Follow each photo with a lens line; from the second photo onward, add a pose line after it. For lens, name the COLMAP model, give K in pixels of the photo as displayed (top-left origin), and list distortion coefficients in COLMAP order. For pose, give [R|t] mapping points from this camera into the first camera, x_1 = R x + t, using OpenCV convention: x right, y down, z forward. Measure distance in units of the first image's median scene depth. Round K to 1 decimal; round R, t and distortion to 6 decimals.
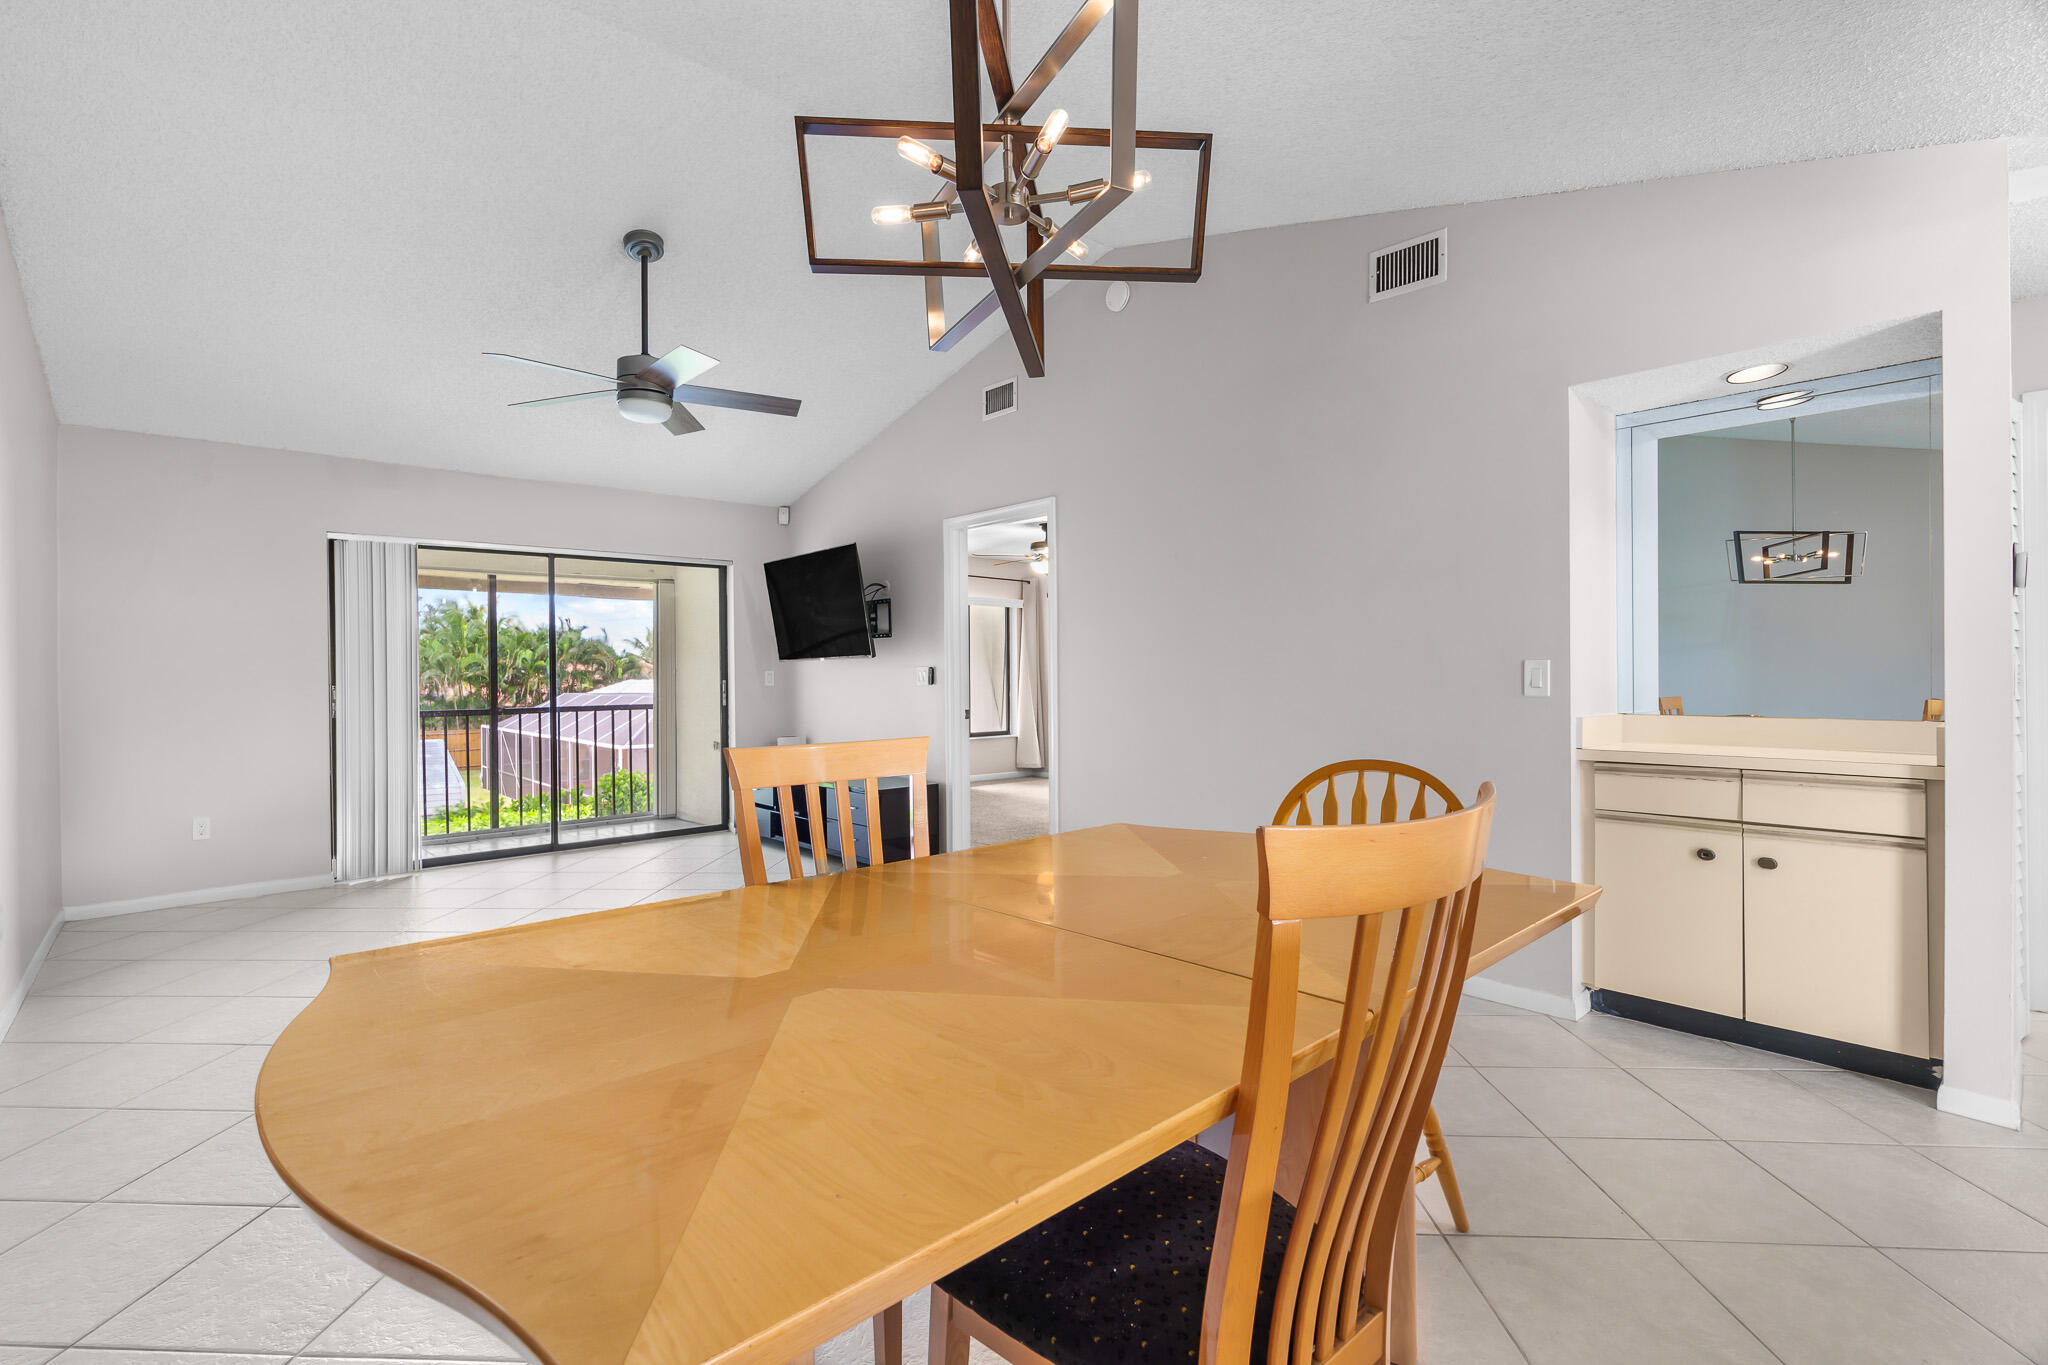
lens RADIAL K [[921.9, 0, 1018.5], [0, 921.9, 678.0], [0, 0, 1]] dist [-0.007013, -0.000040]
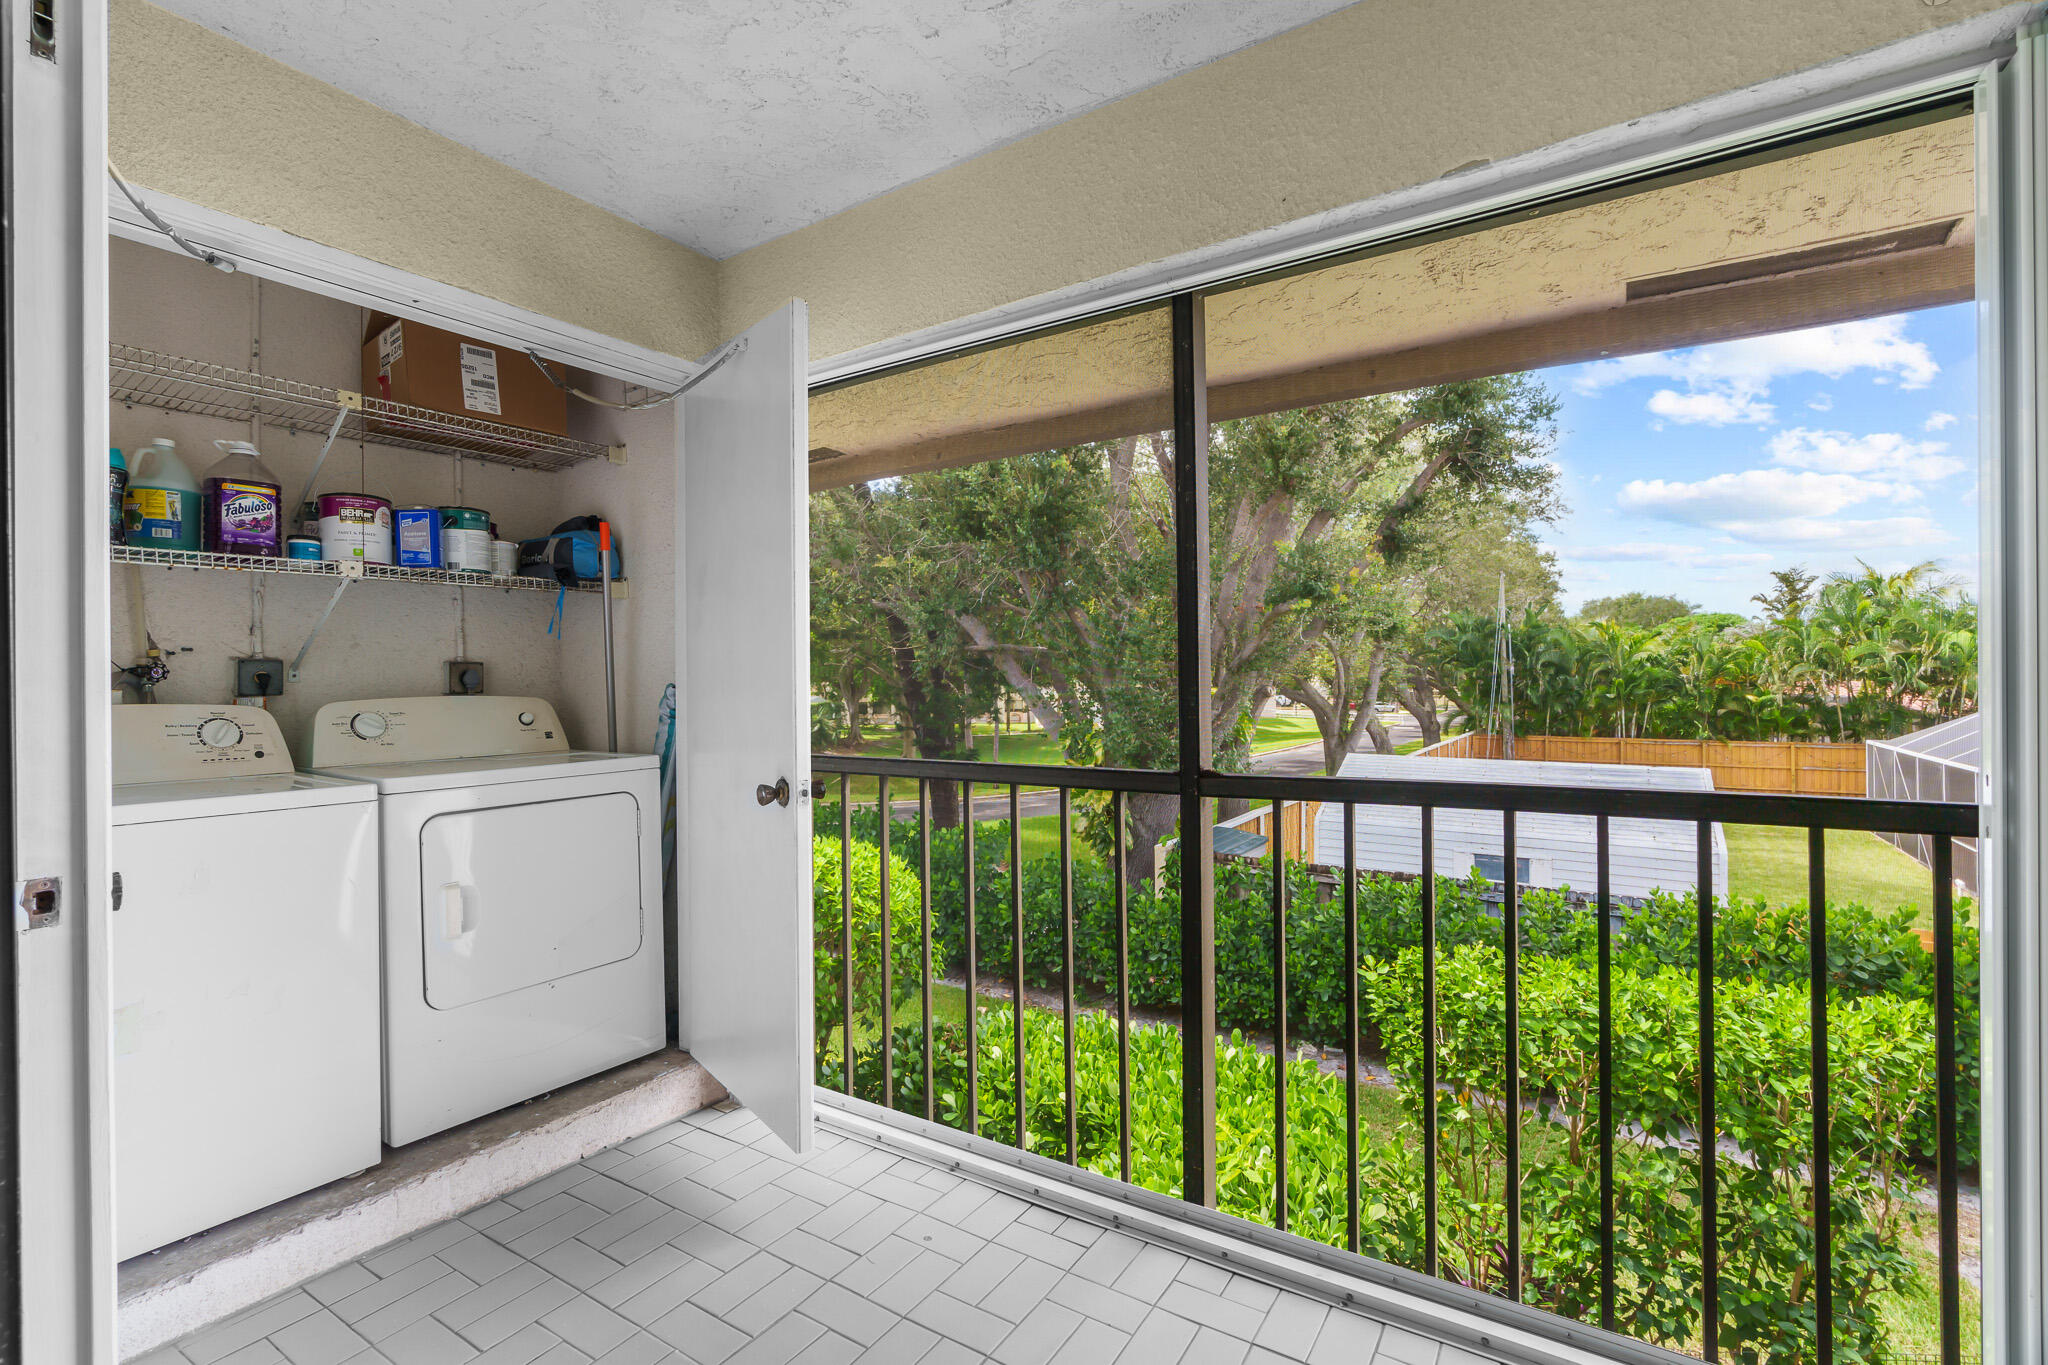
lens RADIAL K [[923.4, 0, 1009.4], [0, 923.4, 681.2], [0, 0, 1]] dist [-0.007783, 0.003238]
pose [[0.247255, 0.004879, -0.968938, -0.356335], [0.002183, 0.999982, 0.005593, 0.004694], [0.968948, -0.003498, 0.247240, 0.986803]]
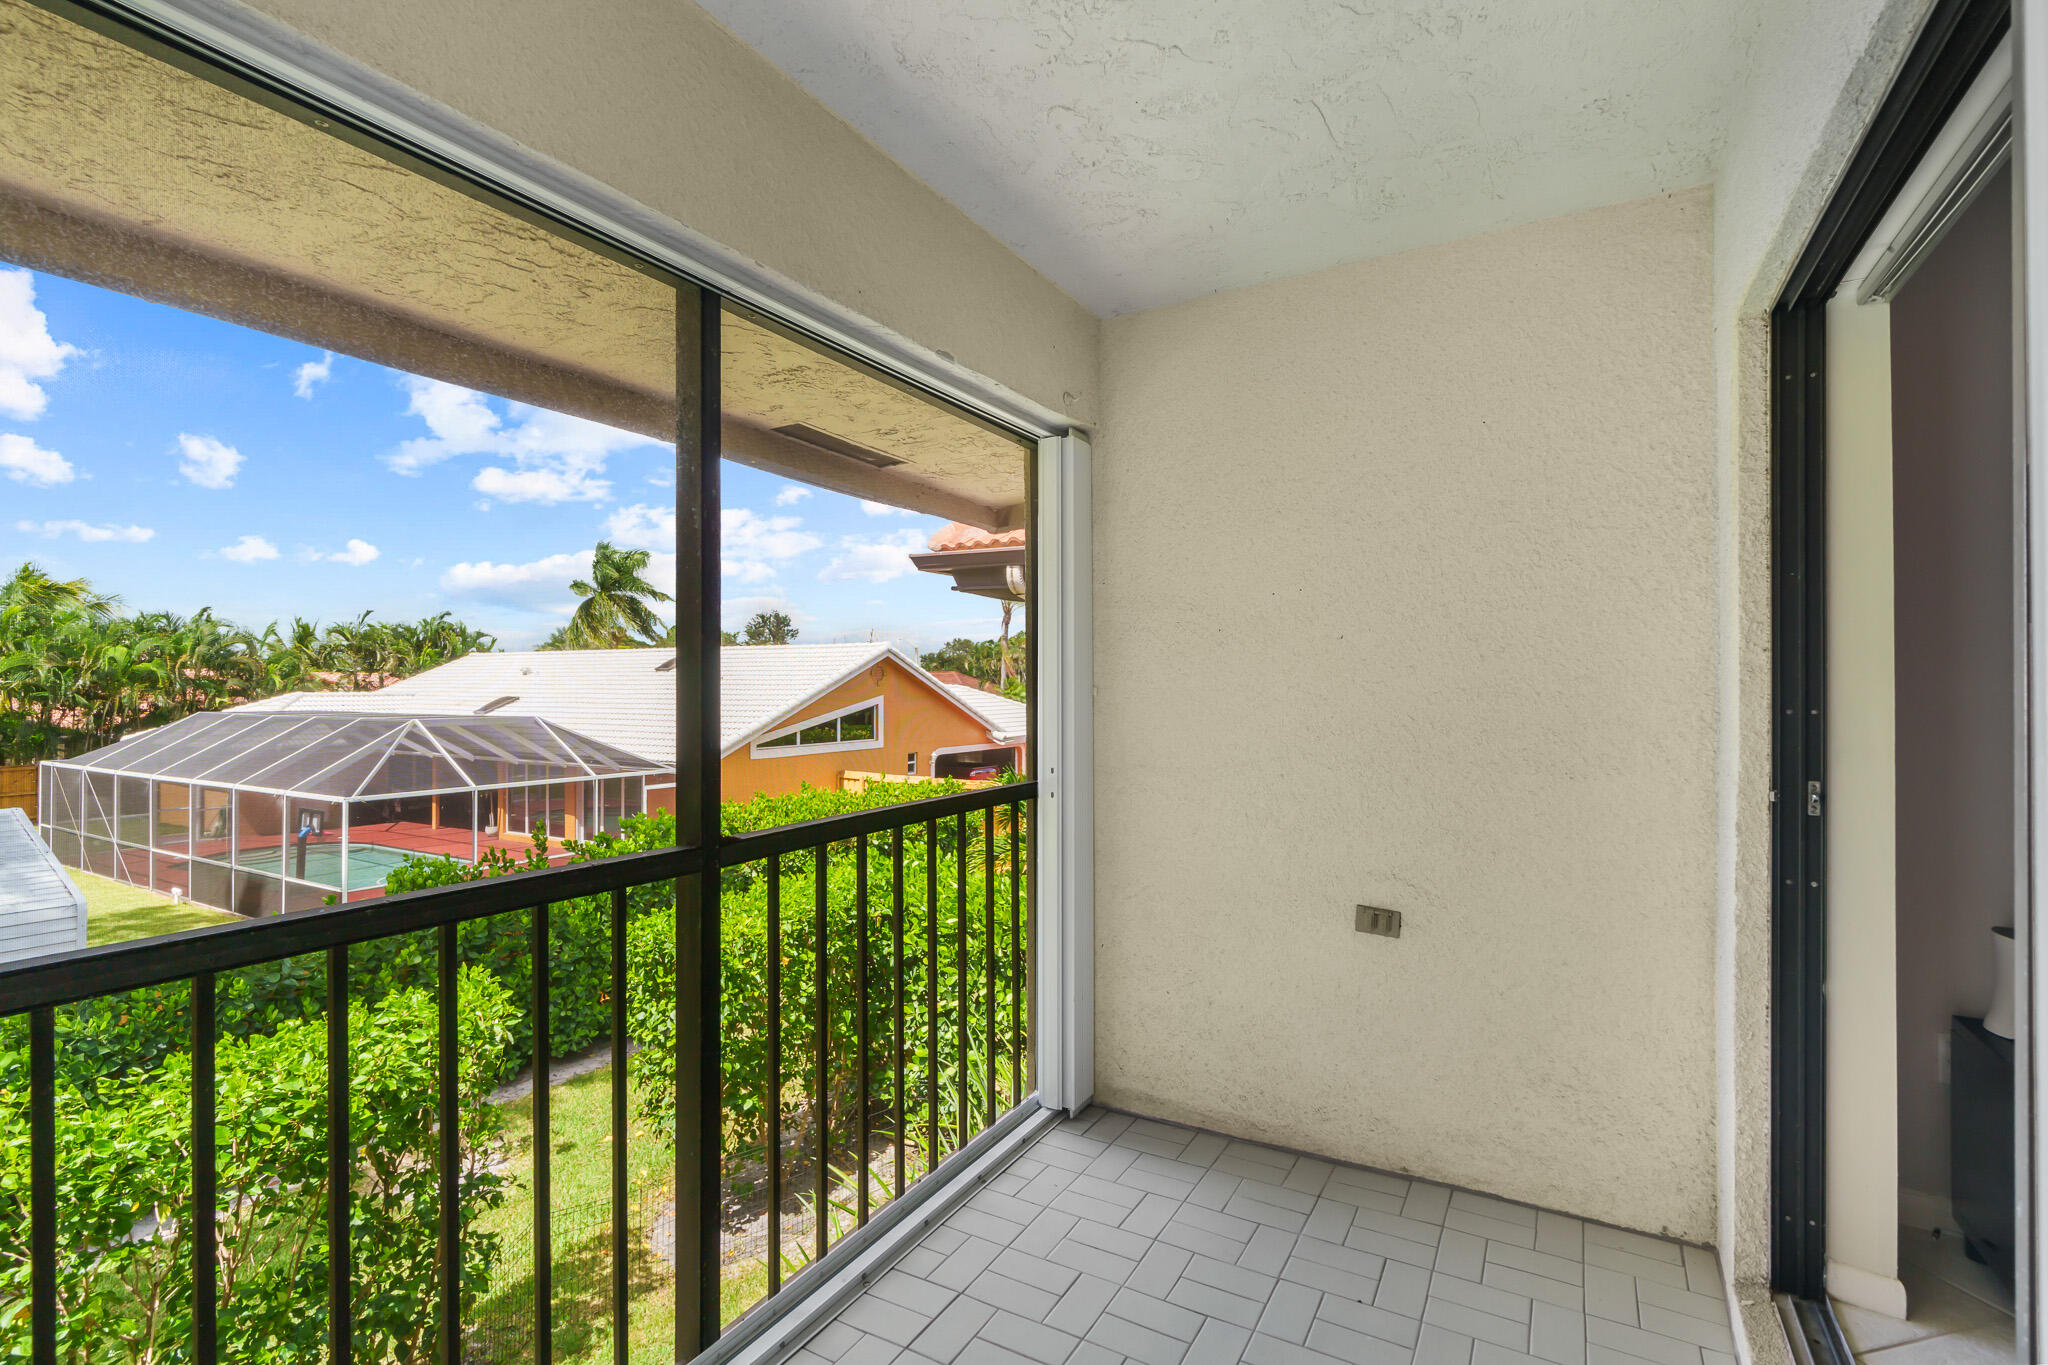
lens RADIAL K [[962.5, 0, 1012.5], [0, 962.5, 684.4], [0, 0, 1]] dist [0.000600, 0.000156]
pose [[0.953331, 0.009738, 0.301770, -0.714581], [-0.007677, 0.999938, -0.008017, -0.010461], [-0.301829, 0.005326, 0.953347, 0.785117]]
